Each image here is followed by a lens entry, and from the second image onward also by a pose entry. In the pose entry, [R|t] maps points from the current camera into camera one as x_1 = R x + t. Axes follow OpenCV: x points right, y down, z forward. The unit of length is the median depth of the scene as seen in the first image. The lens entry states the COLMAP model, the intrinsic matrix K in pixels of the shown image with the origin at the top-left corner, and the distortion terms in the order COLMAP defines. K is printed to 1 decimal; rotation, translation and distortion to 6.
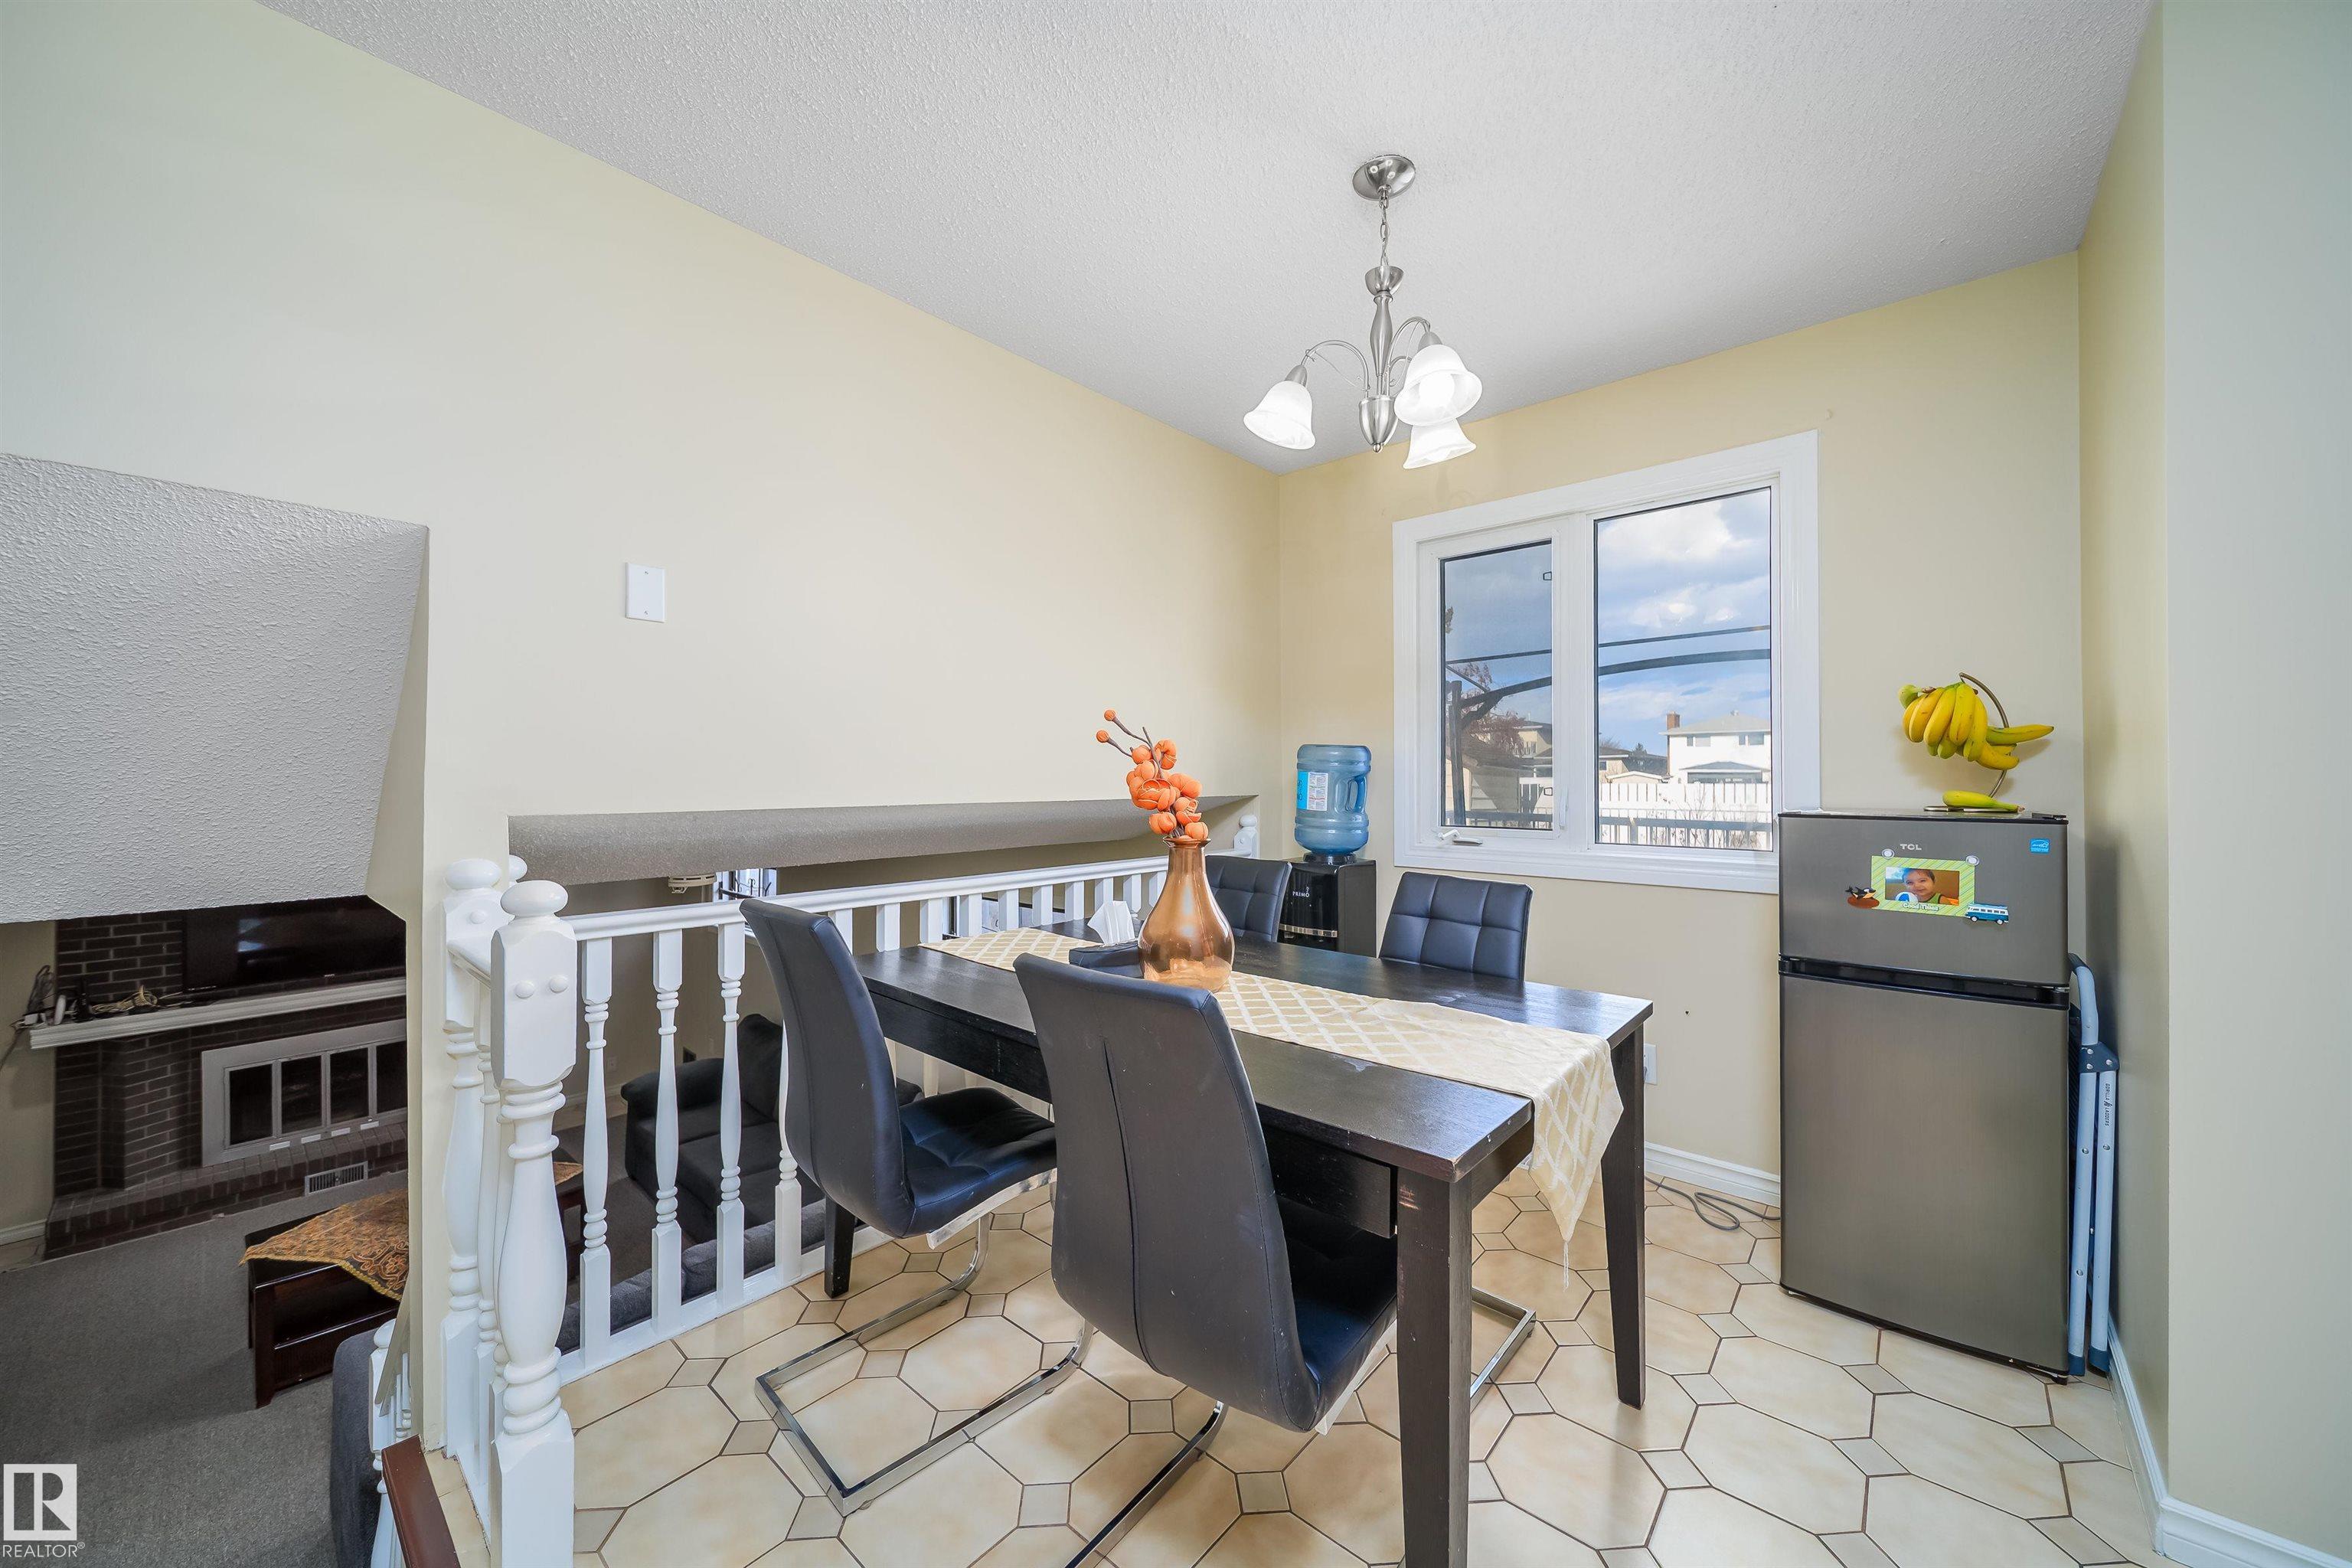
lens RADIAL K [[869.1, 0, 1181.5], [0, 869.1, 778.6], [0, 0, 1]] dist [0.011336, -0.000023]
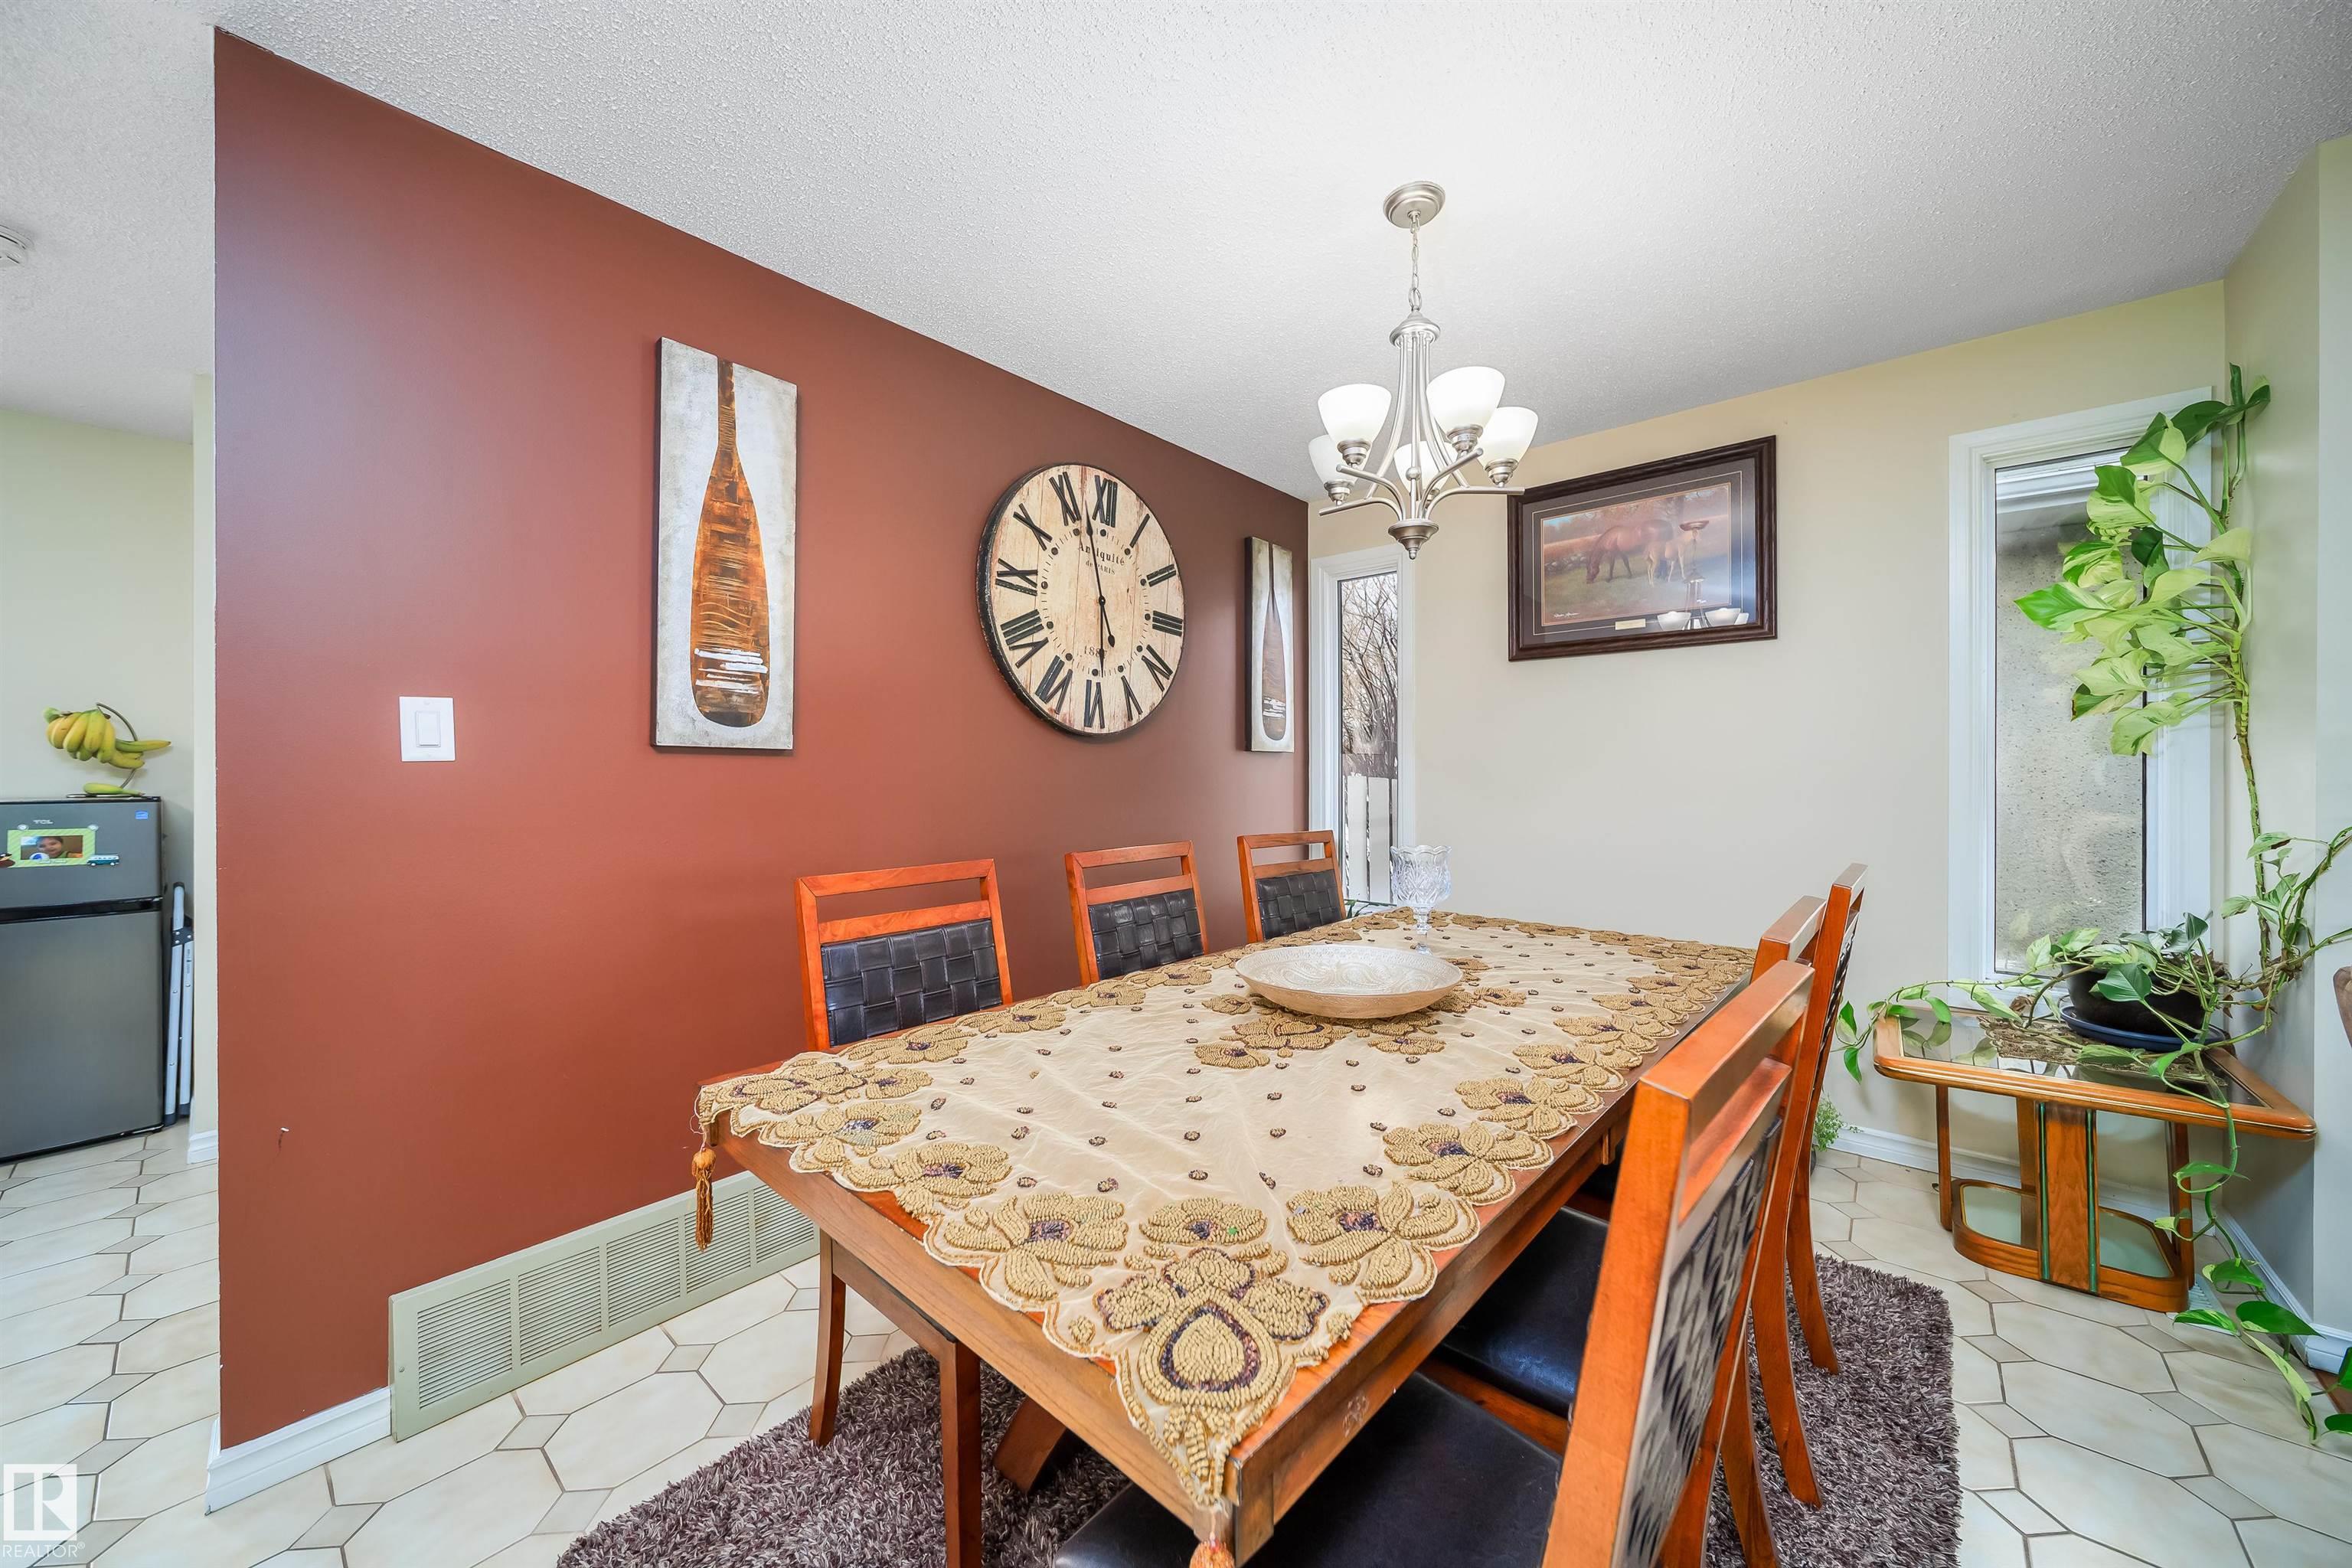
lens RADIAL K [[834.1, 0, 1172.2], [0, 834.1, 772.7], [0, 0, 1]] dist [-0.000483, -0.000163]
pose [[0.016839, -0.007498, 0.999830, -0.515846], [-0.002461, 0.999969, 0.007540, -0.019016], [-0.999855, -0.002588, 0.016820, -0.889736]]
